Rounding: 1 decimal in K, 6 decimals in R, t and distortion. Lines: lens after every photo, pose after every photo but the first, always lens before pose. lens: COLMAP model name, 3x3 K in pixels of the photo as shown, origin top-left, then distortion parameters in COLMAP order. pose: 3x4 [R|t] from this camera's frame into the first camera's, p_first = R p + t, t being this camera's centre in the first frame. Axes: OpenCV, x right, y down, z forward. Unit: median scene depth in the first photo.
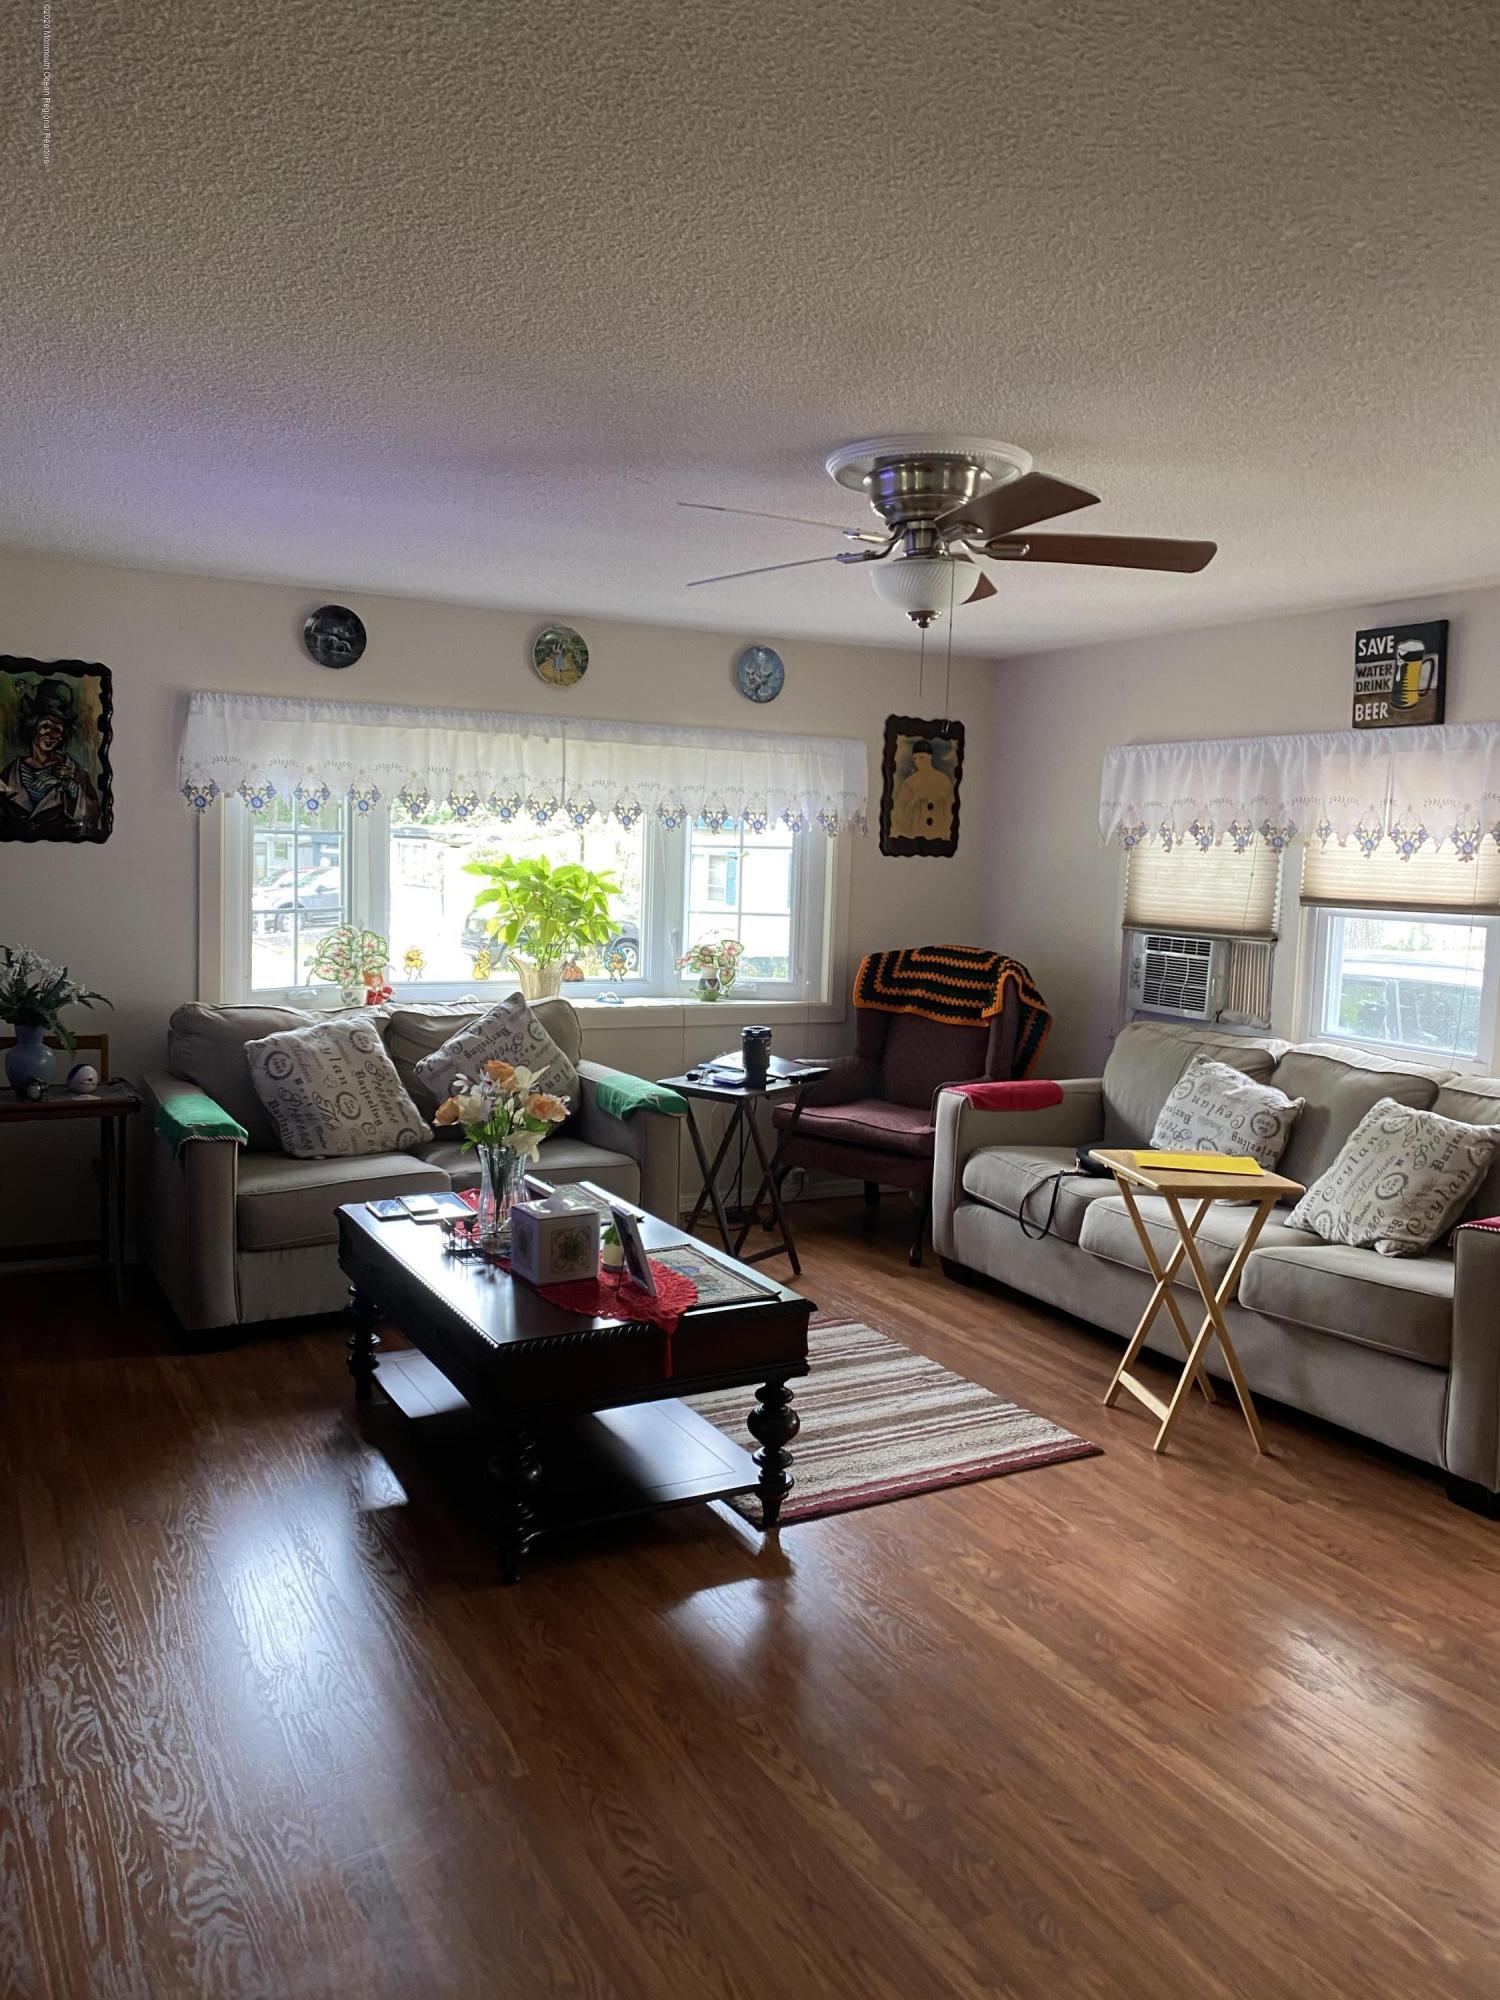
lens RADIAL K [[1469.5, 0, 752.3], [0, 1469.5, 969.2], [0, 0, 1]] dist [0.196997, -0.452184]
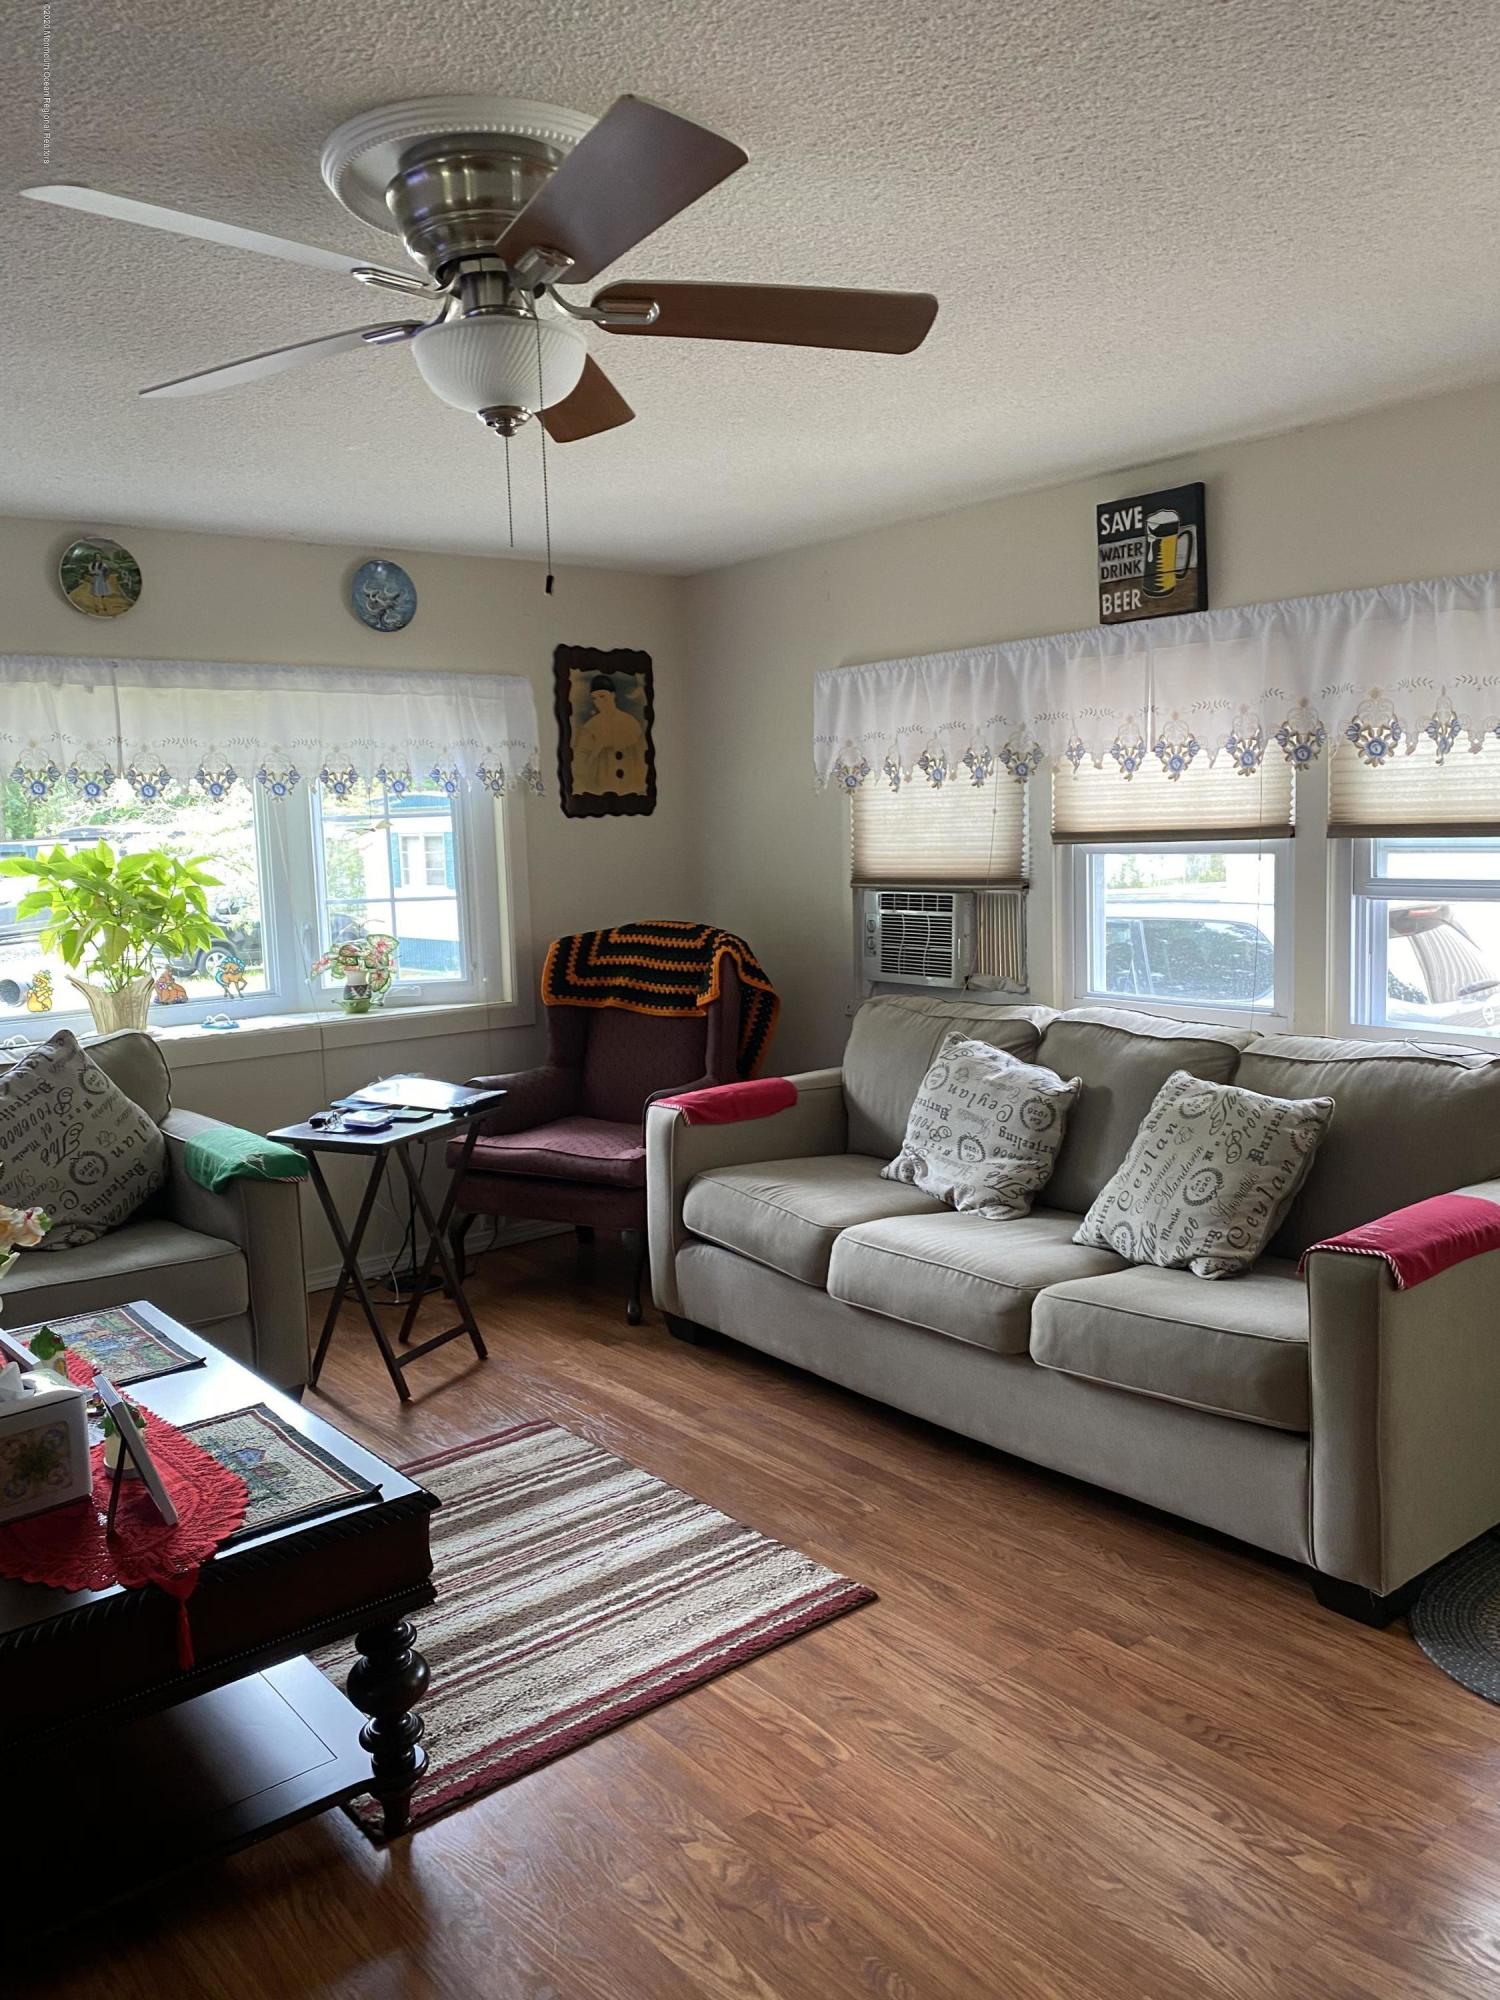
lens RADIAL K [[1469.5, 0, 752.3], [0, 1469.5, 969.2], [0, 0, 1]] dist [0.196997, -0.452184]
pose [[0.981900, -0.081089, 0.171165, 0.054595], [0.078053, 0.996651, 0.024403, -0.006210], [-0.172571, -0.010601, 0.984940, 0.215773]]
